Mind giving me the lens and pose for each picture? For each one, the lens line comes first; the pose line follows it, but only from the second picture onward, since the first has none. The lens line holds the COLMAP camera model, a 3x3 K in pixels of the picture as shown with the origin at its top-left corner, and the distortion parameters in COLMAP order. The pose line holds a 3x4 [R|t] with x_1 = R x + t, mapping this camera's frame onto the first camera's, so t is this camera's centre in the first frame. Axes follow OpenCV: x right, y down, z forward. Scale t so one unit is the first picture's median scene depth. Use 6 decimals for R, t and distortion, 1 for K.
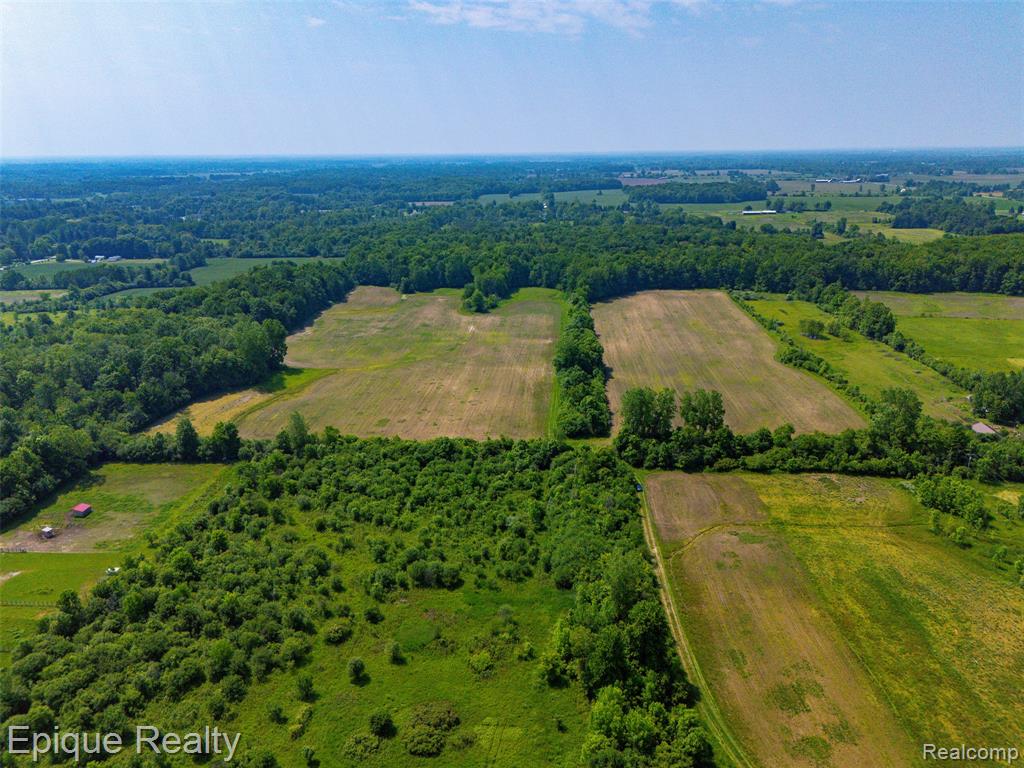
lens RADIAL K [[751.4, 0, 516.7], [0, 751.4, 385.1], [0, 0, 1]] dist [0.071878, -0.073903]
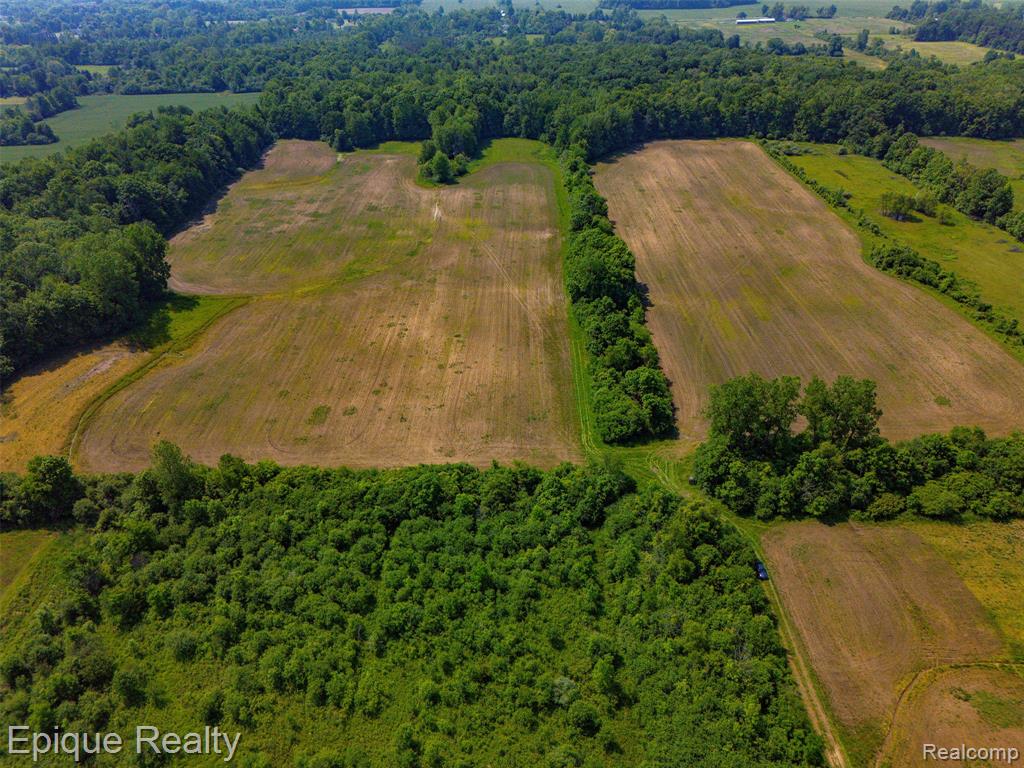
lens RADIAL K [[753.9, 0, 515.6], [0, 753.9, 383.6], [0, 0, 1]] dist [0.047853, -0.034167]
pose [[0.997763, -0.036319, 0.056124, -0.027970], [0.022848, 0.974257, 0.224281, -0.069407], [-0.062824, -0.222497, 0.972907, 0.220604]]
